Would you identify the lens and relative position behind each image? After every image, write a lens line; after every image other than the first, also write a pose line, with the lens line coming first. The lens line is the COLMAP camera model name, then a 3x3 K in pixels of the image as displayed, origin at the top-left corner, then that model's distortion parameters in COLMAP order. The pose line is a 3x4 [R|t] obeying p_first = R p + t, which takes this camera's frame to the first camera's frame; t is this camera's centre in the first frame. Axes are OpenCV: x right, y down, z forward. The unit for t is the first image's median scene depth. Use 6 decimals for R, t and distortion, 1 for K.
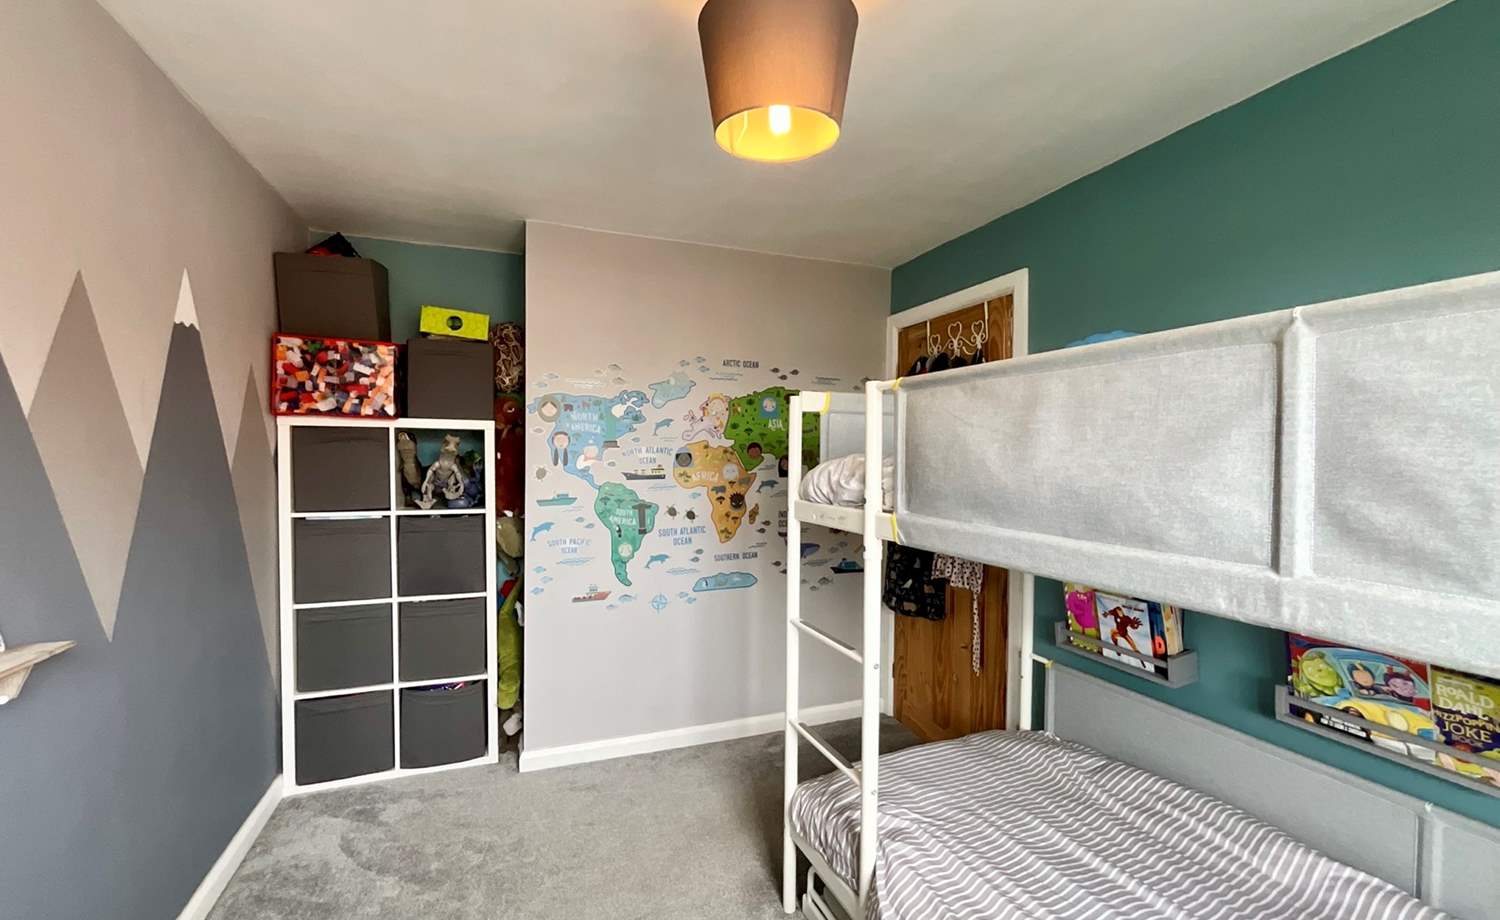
lens RADIAL K [[621.6, 0, 750.0], [0, 621.6, 460.0], [0, 0, 1]] dist [-0.000359, -0.000031]
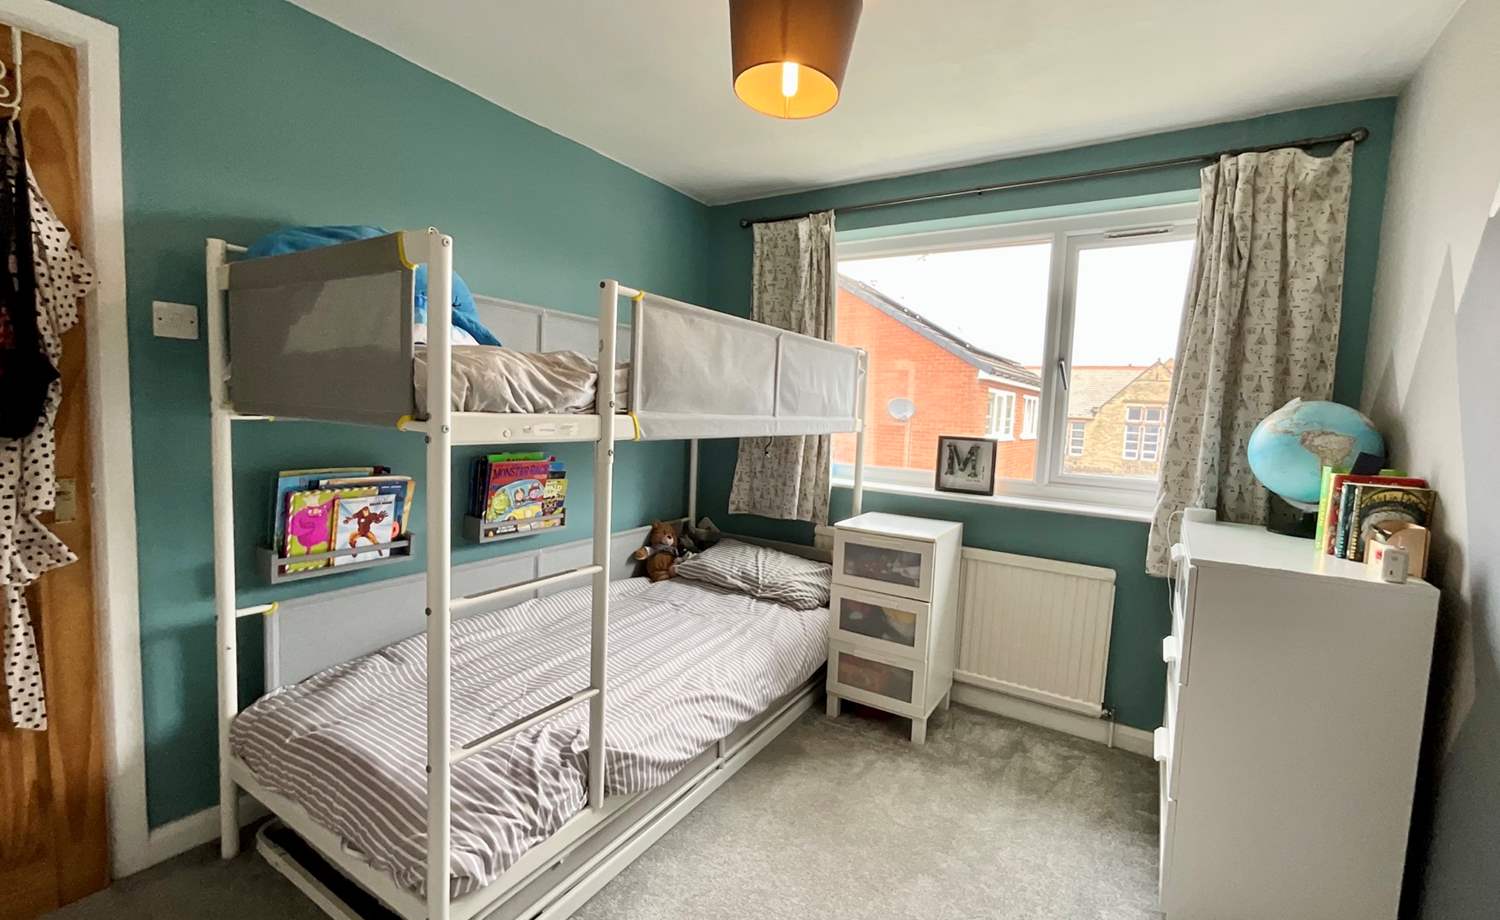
lens RADIAL K [[621.6, 0, 750.0], [0, 621.6, 460.0], [0, 0, 1]] dist [-0.000359, -0.000031]
pose [[-0.585277, -0.102871, 0.804281, -0.596790], [-0.039540, 0.994360, 0.098410, 0.038611], [-0.809869, 0.025795, -0.586044, 1.128539]]
